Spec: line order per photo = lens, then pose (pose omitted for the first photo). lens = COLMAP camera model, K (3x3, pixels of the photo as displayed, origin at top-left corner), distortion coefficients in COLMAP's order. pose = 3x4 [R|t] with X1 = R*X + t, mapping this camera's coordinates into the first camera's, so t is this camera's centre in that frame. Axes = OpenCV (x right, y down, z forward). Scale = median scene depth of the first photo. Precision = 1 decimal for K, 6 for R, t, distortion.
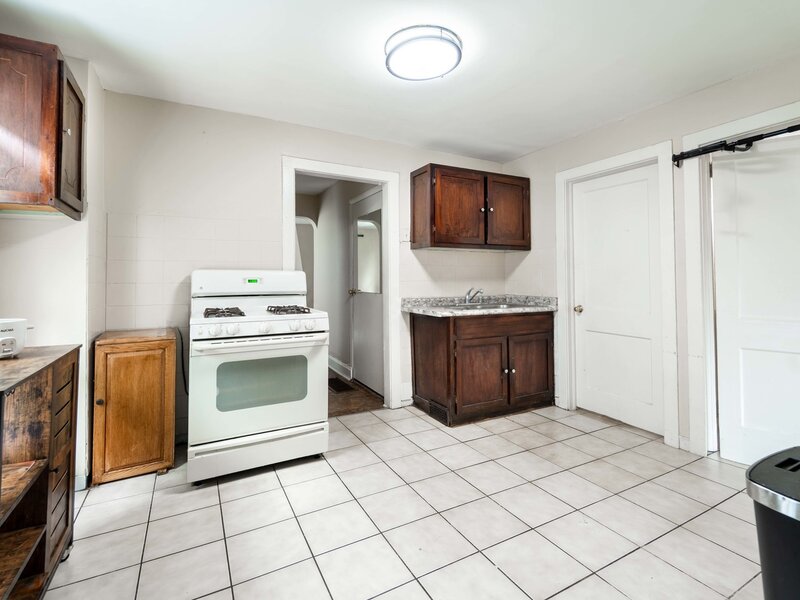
lens RADIAL K [[389.9, 0, 402.3], [0, 389.9, 279.9], [0, 0, 1]] dist [0.003169, 0.000221]
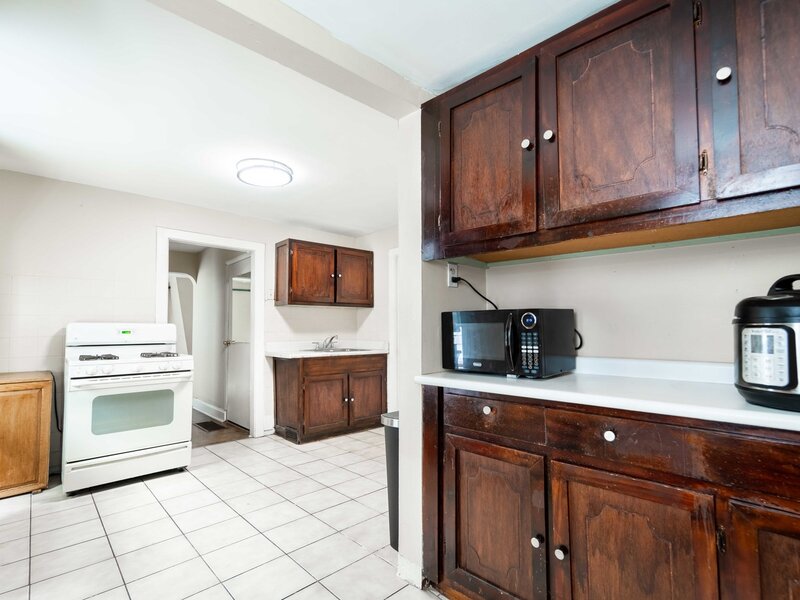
lens RADIAL K [[381.8, 0, 394.6], [0, 381.8, 316.1], [0, 0, 1]] dist [0.004067, -0.000865]
pose [[0.969471, 0.001467, 0.245202, 0.108307], [0.009598, 0.998989, -0.043927, 0.010779], [-0.245018, 0.044939, 0.968476, -0.291010]]
